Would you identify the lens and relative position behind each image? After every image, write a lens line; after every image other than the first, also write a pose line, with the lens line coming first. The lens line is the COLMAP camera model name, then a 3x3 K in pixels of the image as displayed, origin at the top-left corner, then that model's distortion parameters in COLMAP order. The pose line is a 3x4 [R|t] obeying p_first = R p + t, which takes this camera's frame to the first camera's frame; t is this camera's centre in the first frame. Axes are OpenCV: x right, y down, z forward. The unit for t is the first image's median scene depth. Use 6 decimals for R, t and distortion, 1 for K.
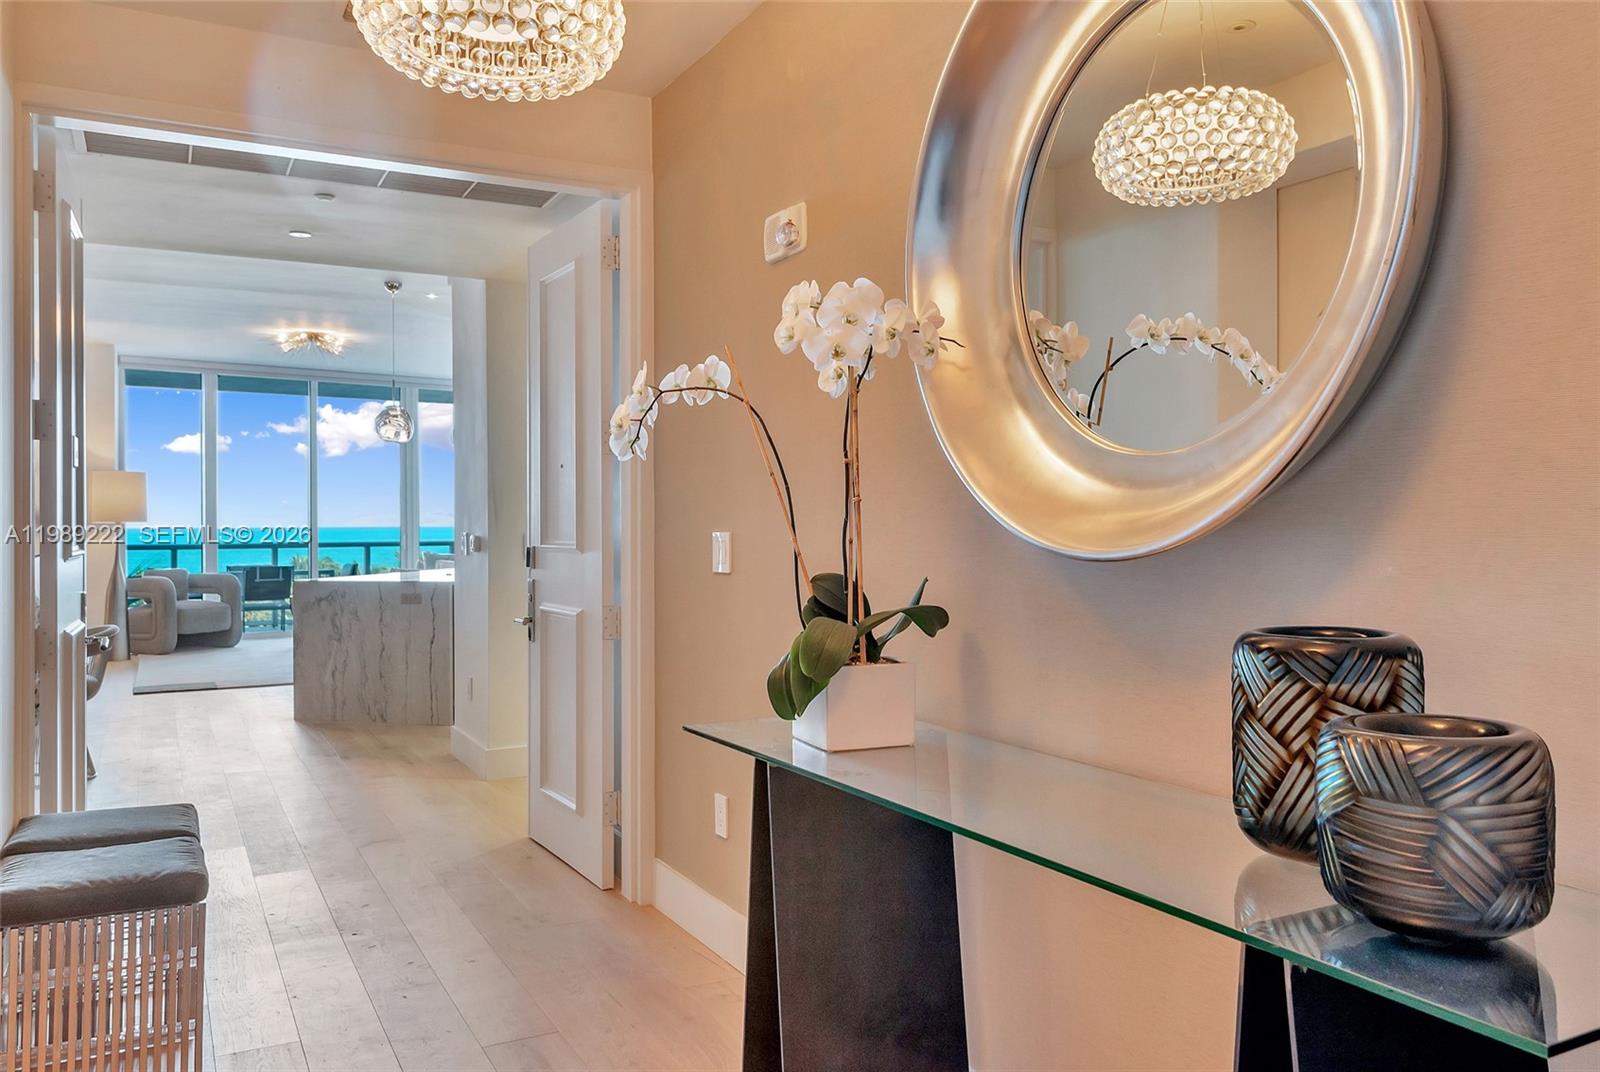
lens RADIAL K [[1222.2, 0, 800.0], [0, 1222.2, 536.0], [0, 0, 1]] dist [0.047422, 0.001528]
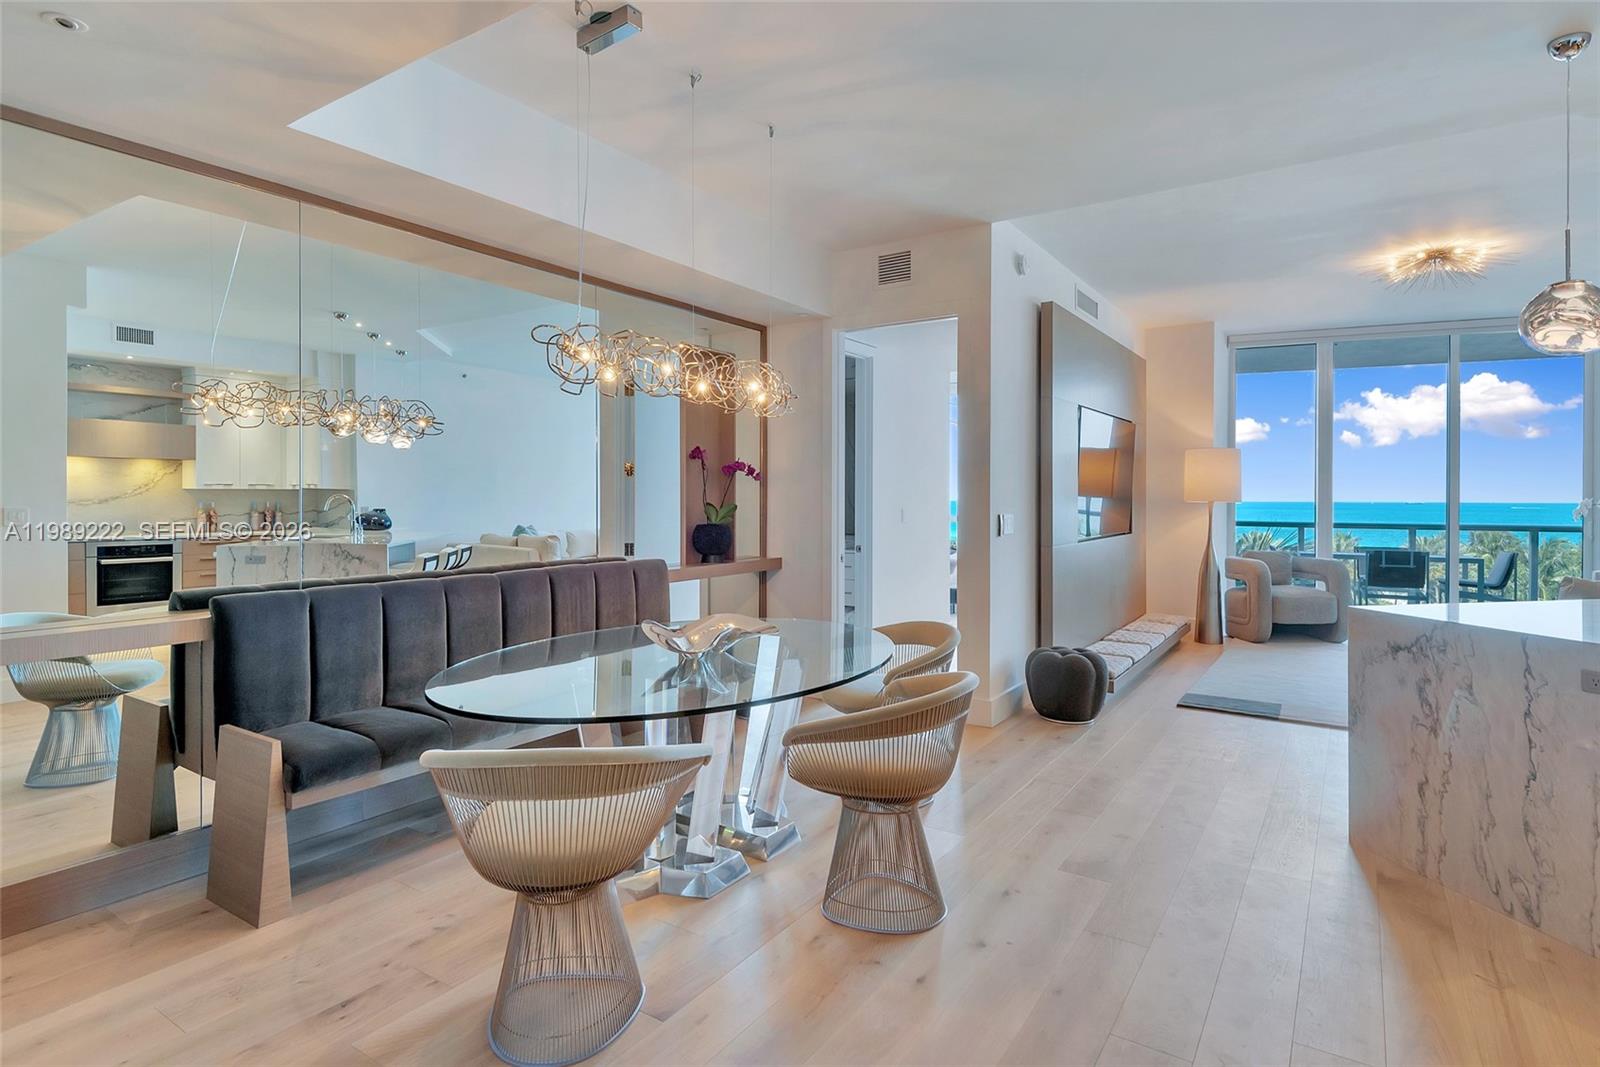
lens RADIAL K [[841.9, 0, 798.9], [0, 841.9, 496.5], [0, 0, 1]] dist [-0.002254, -0.002307]
pose [[0.482309, 0.003493, -0.875994, -0.126100], [-0.012117, 0.999923, -0.002684, -0.008458], [0.875917, 0.011909, 0.482314, 0.389724]]
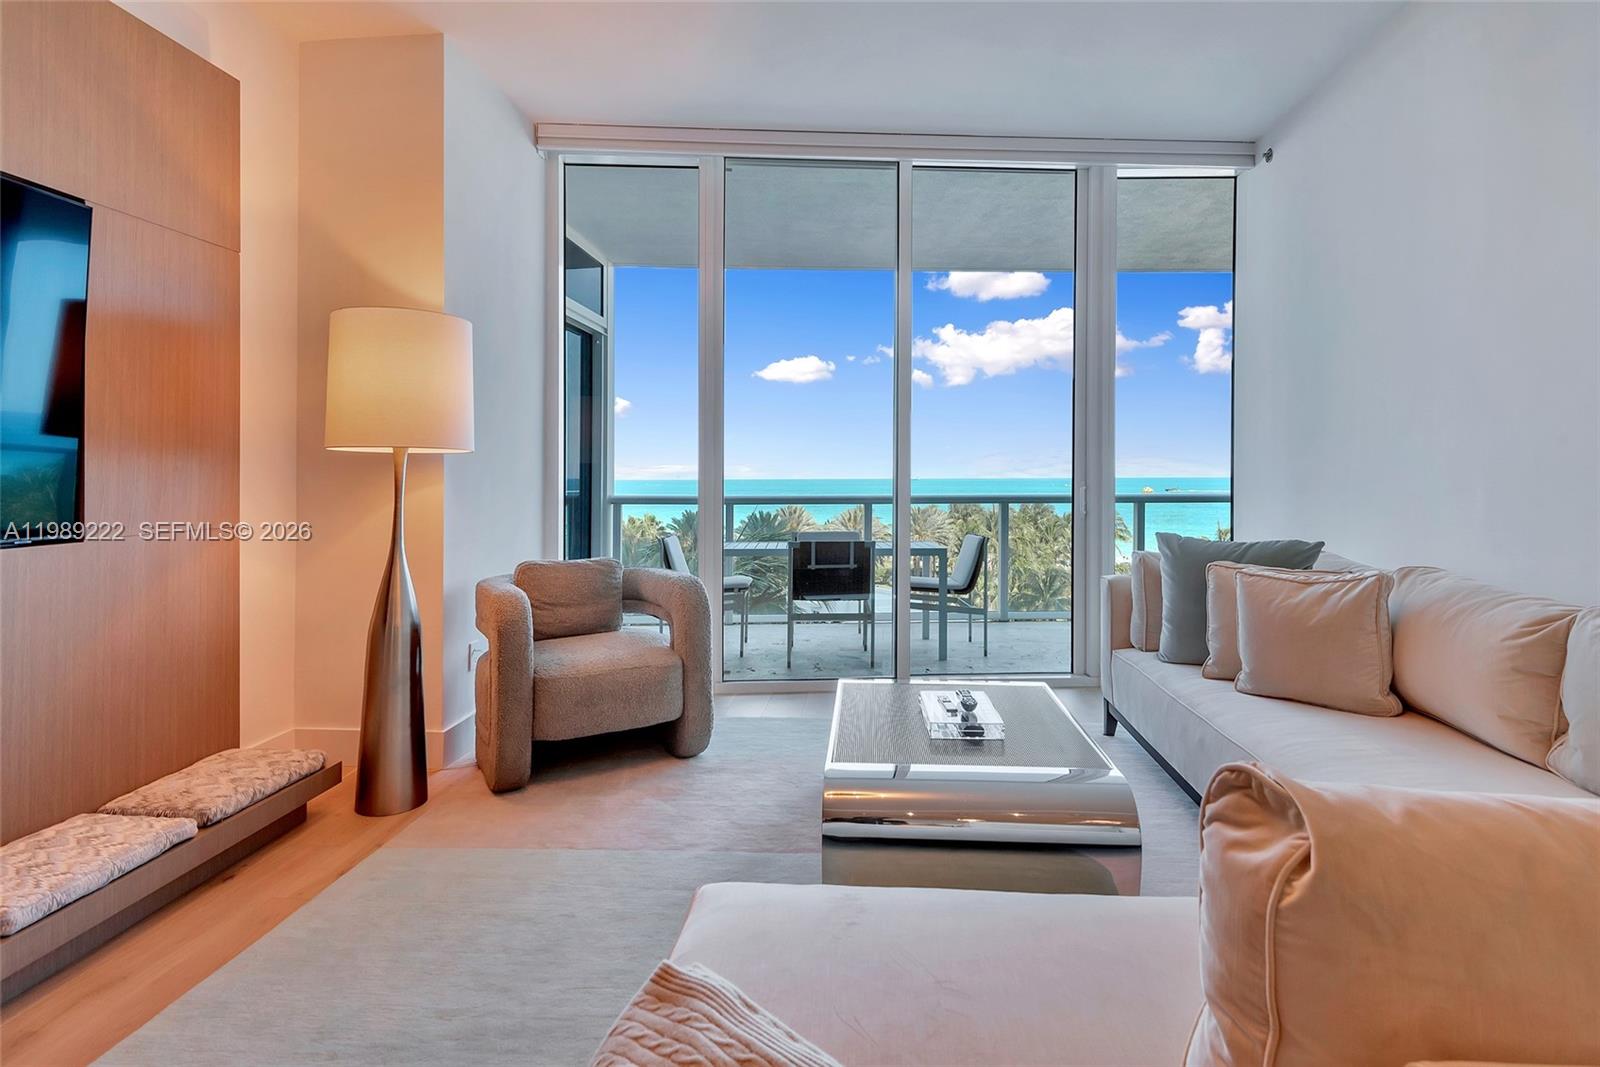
lens RADIAL K [[833.2, 0, 808.0], [0, 833.2, 475.0], [0, 0, 1]] dist [0.036481, -0.027769]
pose [[0.846772, -0.001800, -0.531953, -0.295773], [-0.002411, 0.999971, -0.007222, -0.000622], [0.531950, 0.007398, 0.846743, 0.827298]]
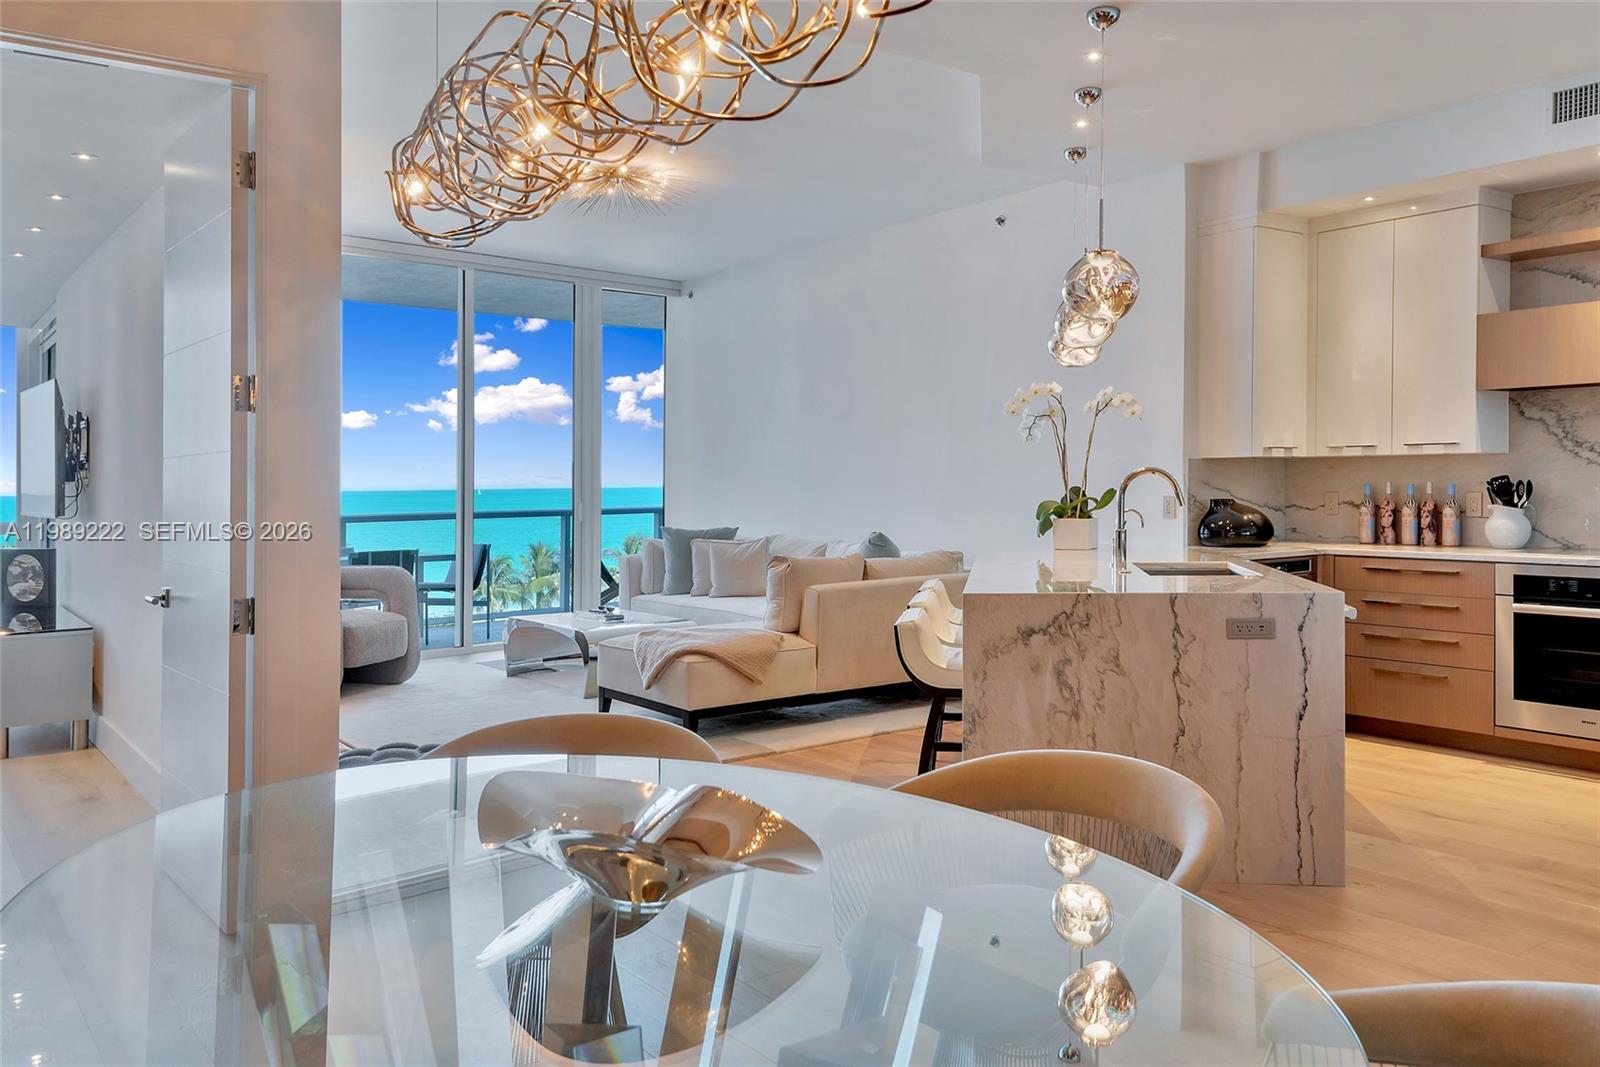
lens RADIAL K [[1269.5, 0, 829.4], [0, 1269.5, 477.4], [0, 0, 1]] dist [0.023163, -0.002723]
pose [[0.985981, -0.010540, 0.166523, -0.372942], [0.012620, 0.999855, -0.011436, -0.003619], [-0.166378, 0.013377, 0.985971, 0.344166]]
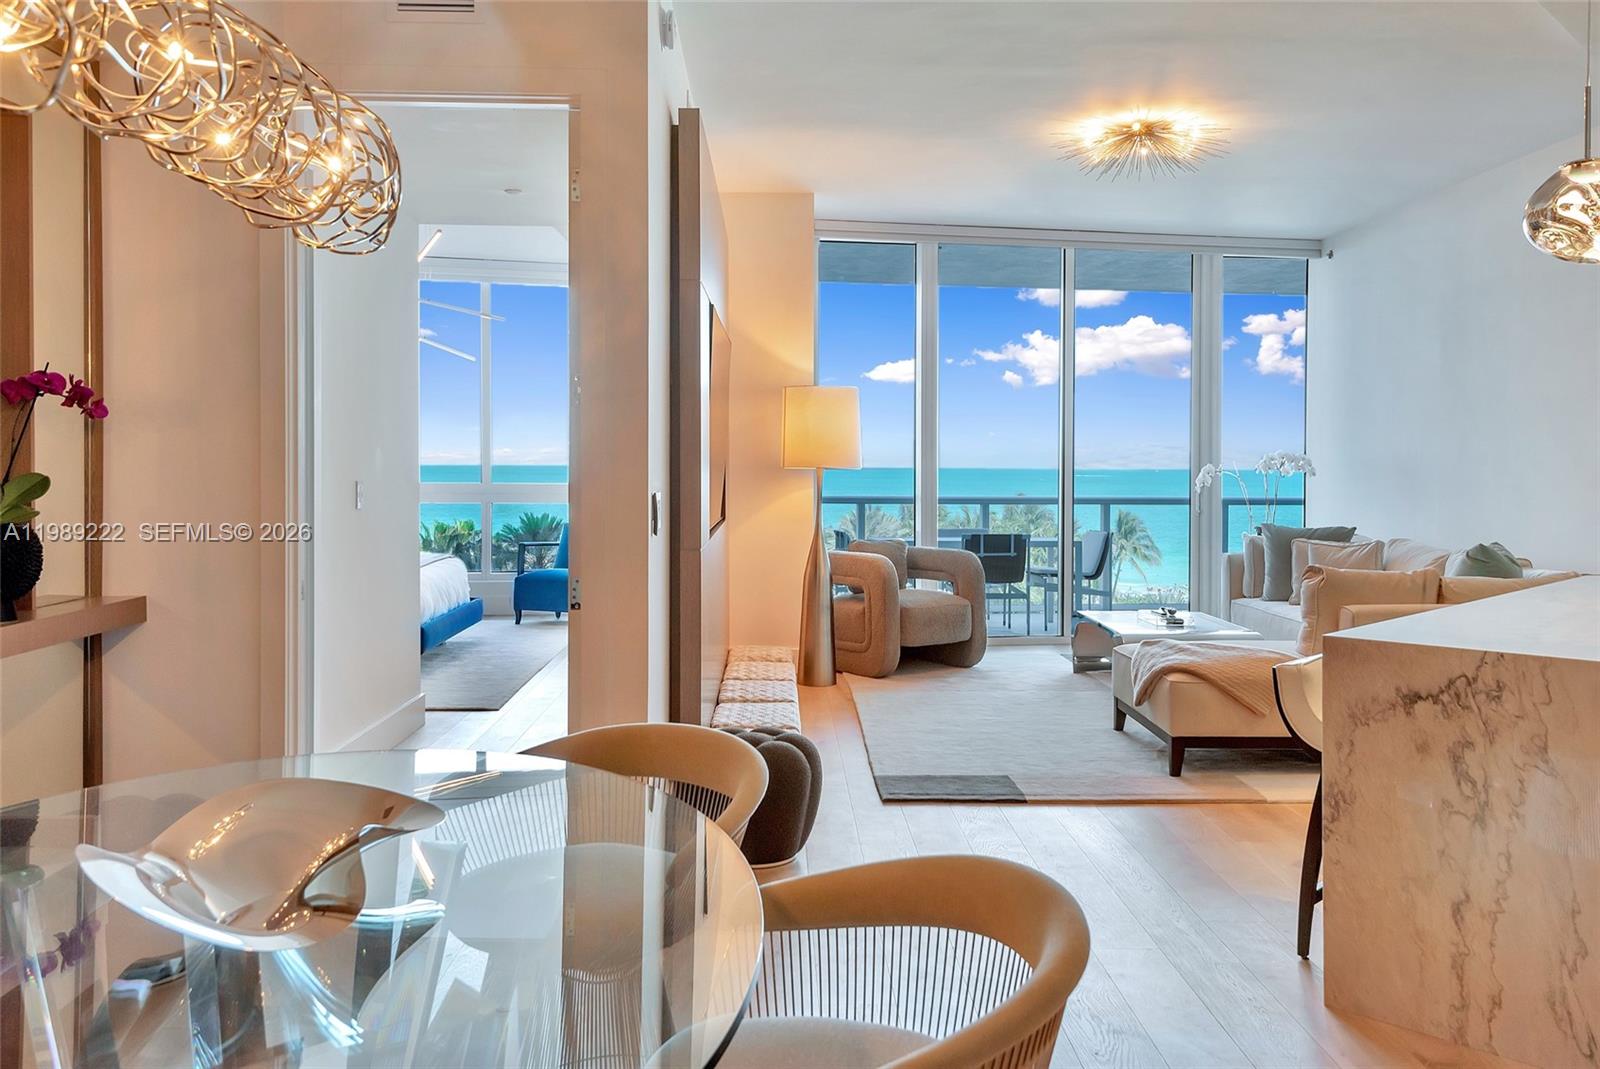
lens RADIAL K [[1299.9, 0, 804.6], [0, 1299.9, 469.6], [0, 0, 1]] dist [0.012716, -0.000577]
pose [[0.897052, 0.009174, -0.441831, -0.257329], [-0.011020, 0.999938, -0.001611, -0.008291], [0.441788, 0.006314, 0.897097, 0.389572]]
